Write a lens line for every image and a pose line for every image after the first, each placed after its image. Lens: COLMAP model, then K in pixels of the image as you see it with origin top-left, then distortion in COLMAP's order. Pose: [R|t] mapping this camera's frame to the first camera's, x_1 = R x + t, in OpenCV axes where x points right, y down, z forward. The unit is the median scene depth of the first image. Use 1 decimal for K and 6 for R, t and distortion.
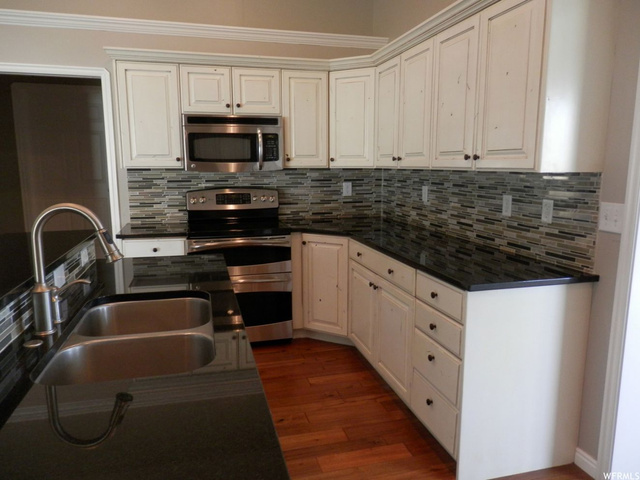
lens RADIAL K [[468.4, 0, 320.0], [0, 468.4, 240.0], [0, 0, 1]] dist [-0.009834, 0.000672]
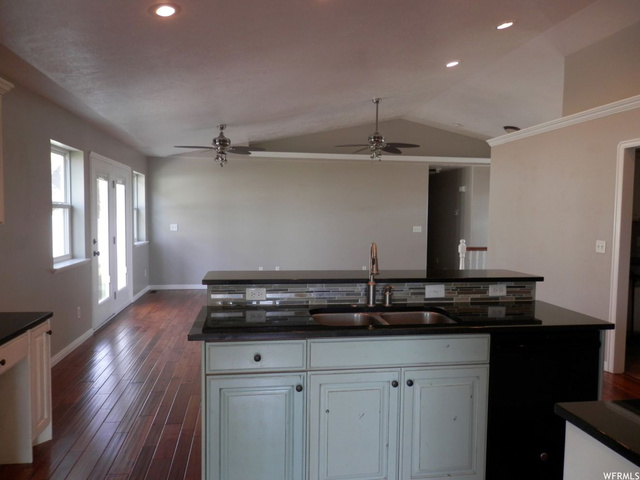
lens RADIAL K [[468.4, 0, 320.0], [0, 468.4, 240.0], [0, 0, 1]] dist [-0.009834, 0.000672]
pose [[-0.103876, 0.054952, -0.993071, 0.539754], [-0.174847, 0.981914, 0.072624, -0.071538], [0.979101, 0.181179, -0.092389, 0.350534]]
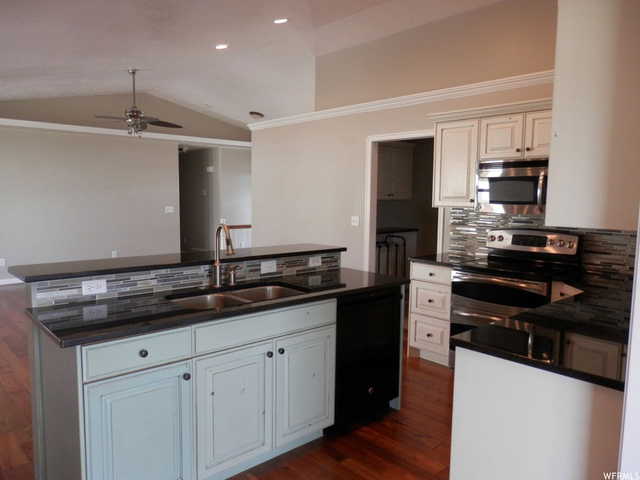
lens RADIAL K [[468.4, 0, 320.0], [0, 468.4, 240.0], [0, 0, 1]] dist [-0.009834, 0.000672]
pose [[0.462148, 0.087188, -0.882506, 0.528024], [-0.156238, 0.987594, 0.015752, -0.038698], [0.872931, 0.130601, 0.470037, 0.156157]]
